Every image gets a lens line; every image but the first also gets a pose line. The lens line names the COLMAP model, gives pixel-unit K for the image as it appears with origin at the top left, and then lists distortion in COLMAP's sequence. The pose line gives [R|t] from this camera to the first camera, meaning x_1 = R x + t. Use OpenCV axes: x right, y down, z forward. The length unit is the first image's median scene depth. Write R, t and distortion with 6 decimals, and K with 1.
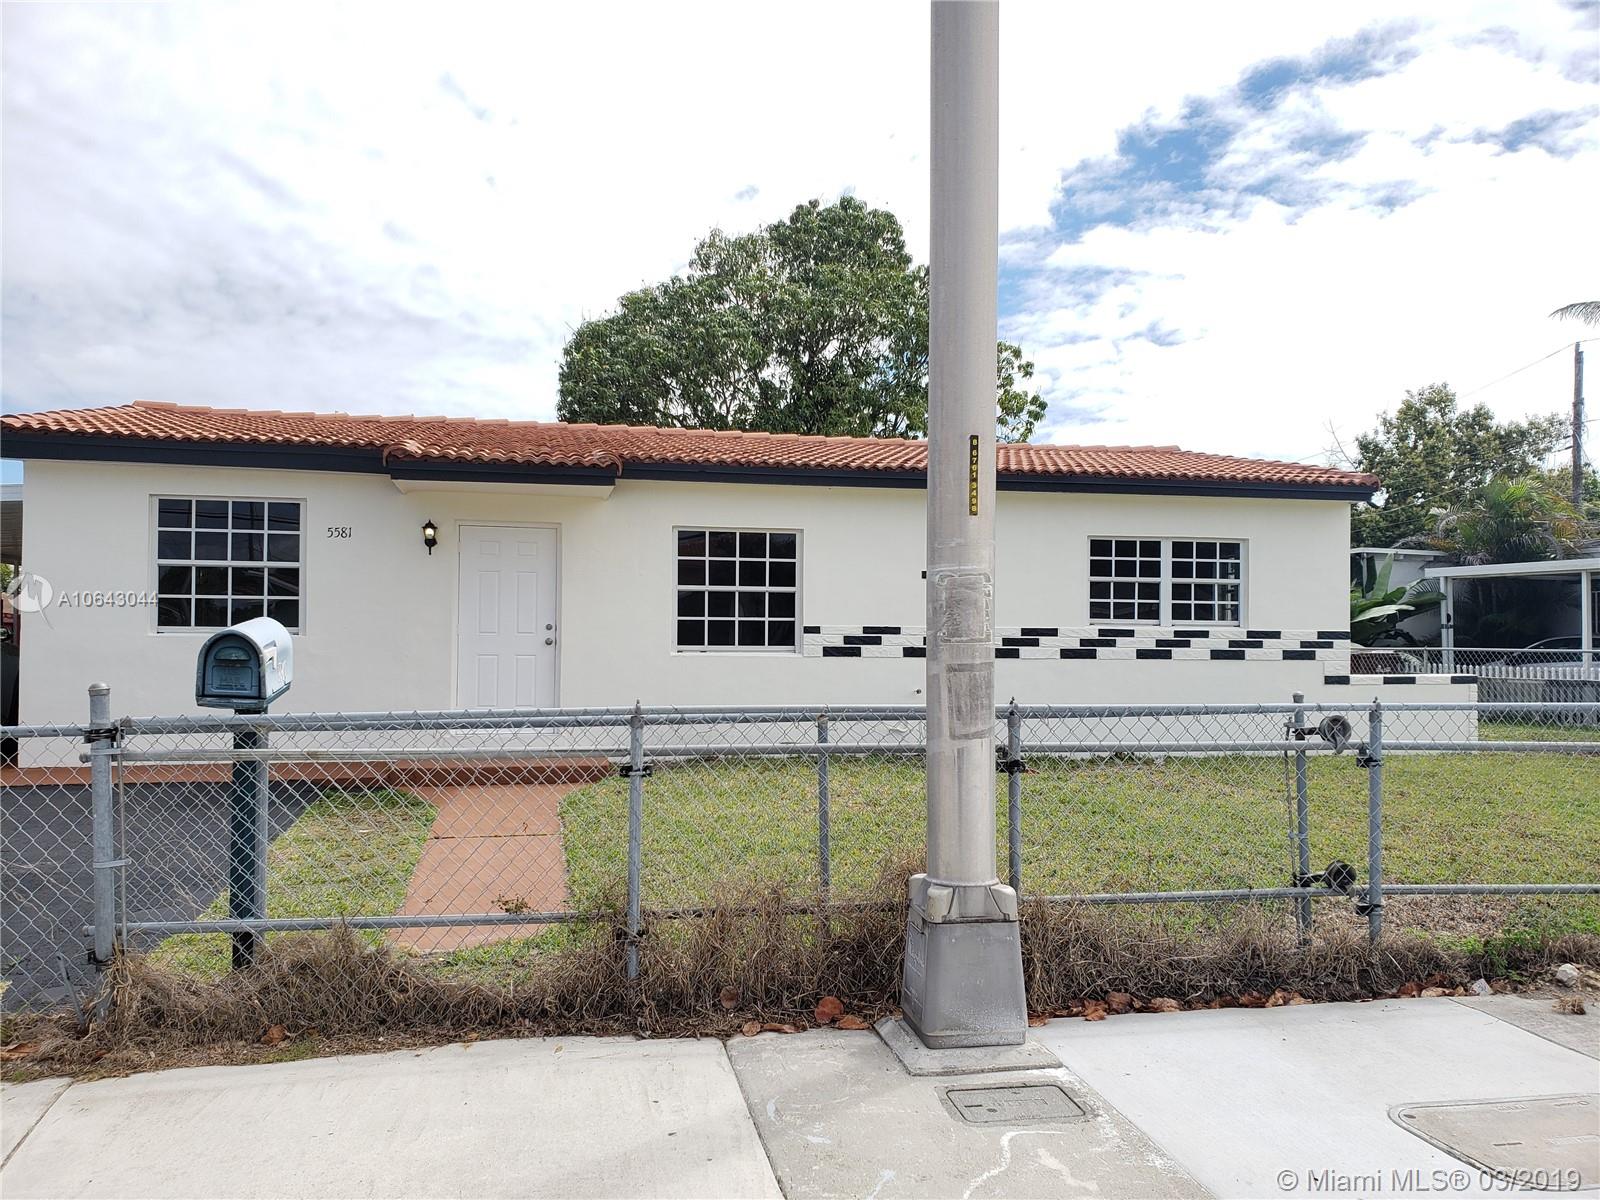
lens RADIAL K [[1244.1, 0, 796.3], [0, 1244.1, 608.3], [0, 0, 1]] dist [0.005474, 0.000328]
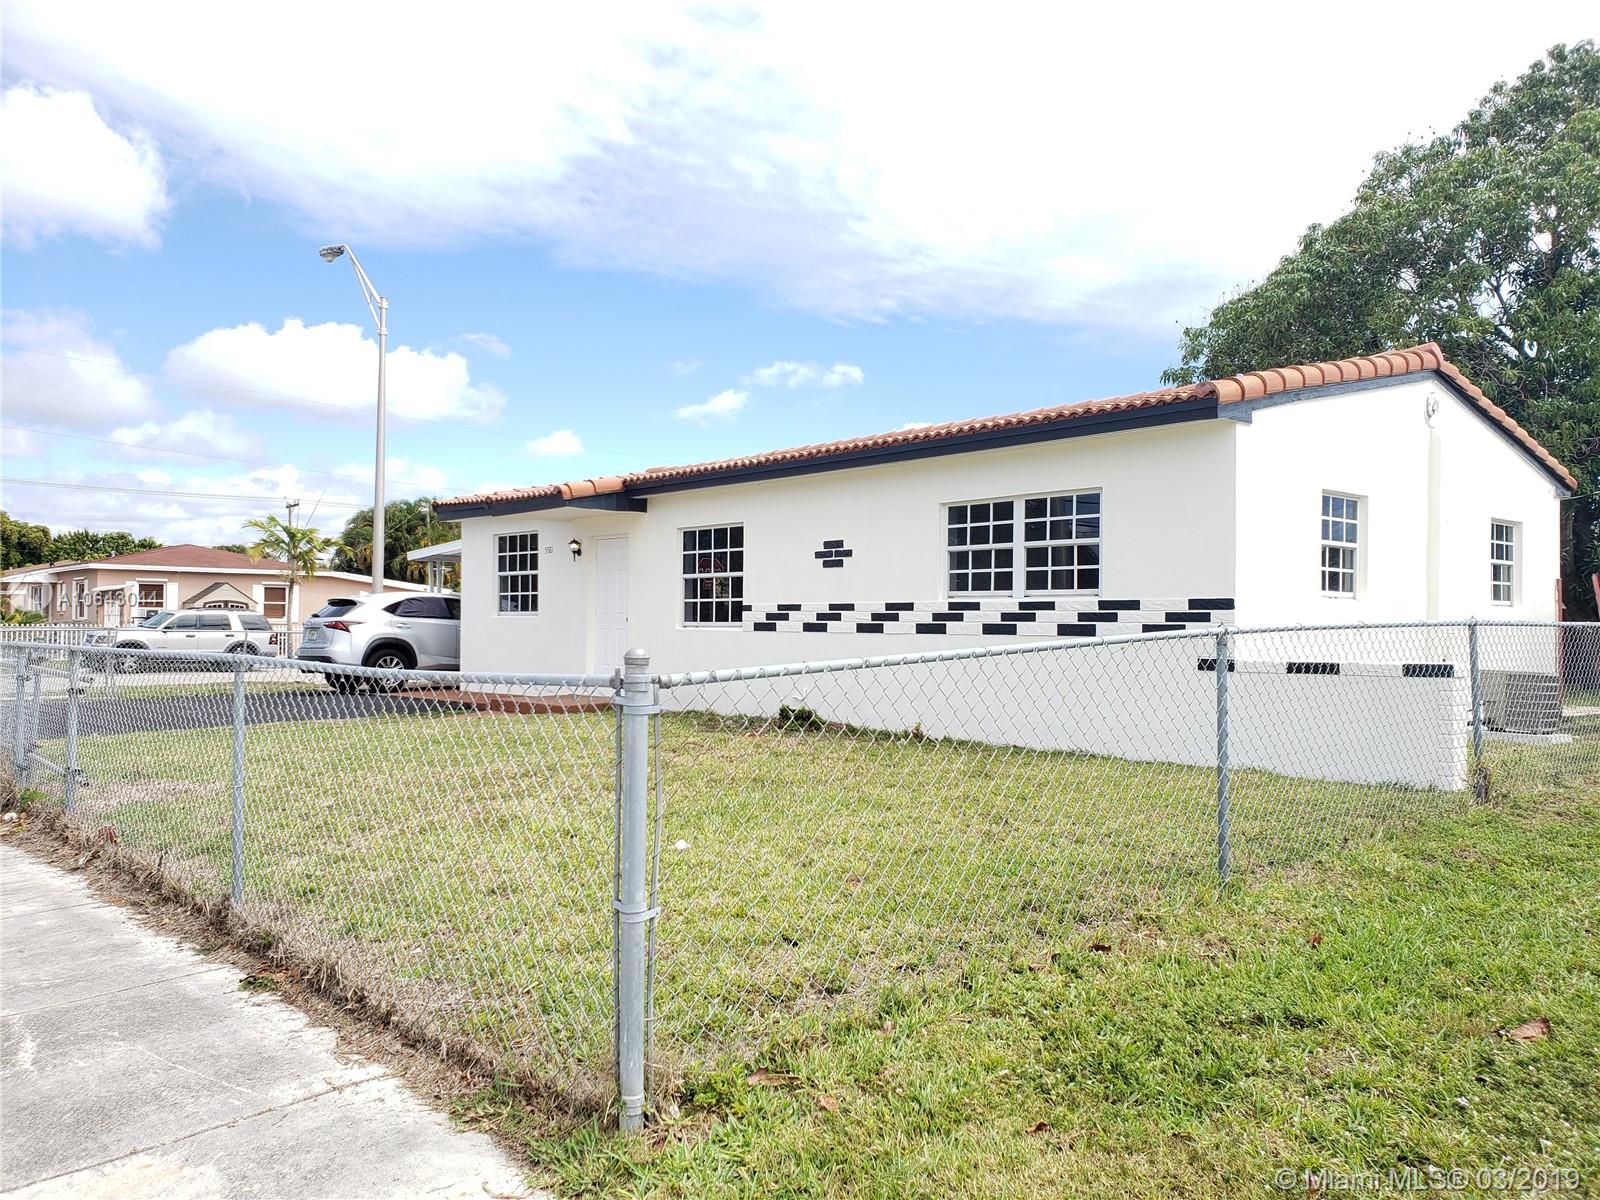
lens RADIAL K [[1244.1, 0, 796.3], [0, 1244.1, 608.3], [0, 0, 1]] dist [0.005474, 0.000328]
pose [[0.500857, -0.014830, -0.865403, 0.986385], [0.025261, 0.999678, -0.002511, 0.020501], [0.865162, -0.020604, 0.501070, 0.428995]]
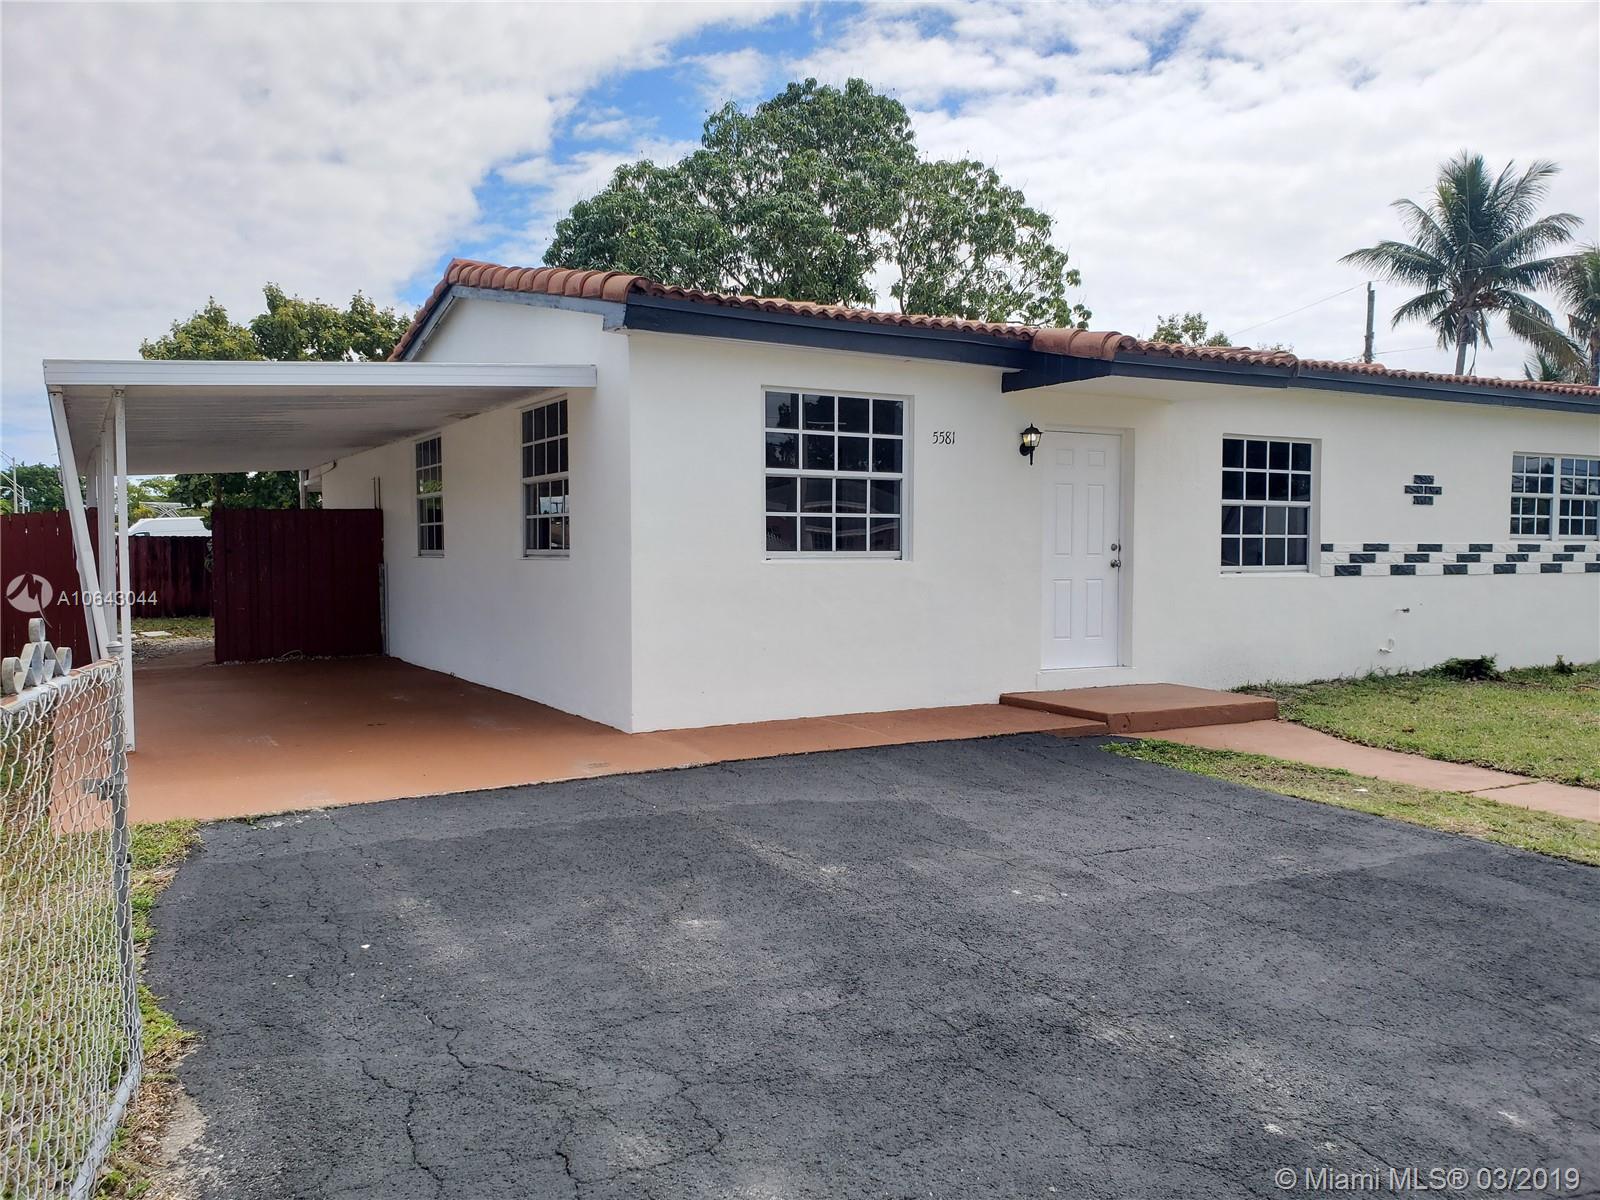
lens RADIAL K [[1259.0, 0, 767.7], [0, 1259.0, 598.5], [0, 0, 1]] dist [-0.005246, 0.009843]
pose [[0.956684, -0.020556, 0.290403, -0.636634], [0.001513, 0.997842, 0.065648, -0.007297], [-0.291126, -0.062365, 0.954650, 0.194097]]
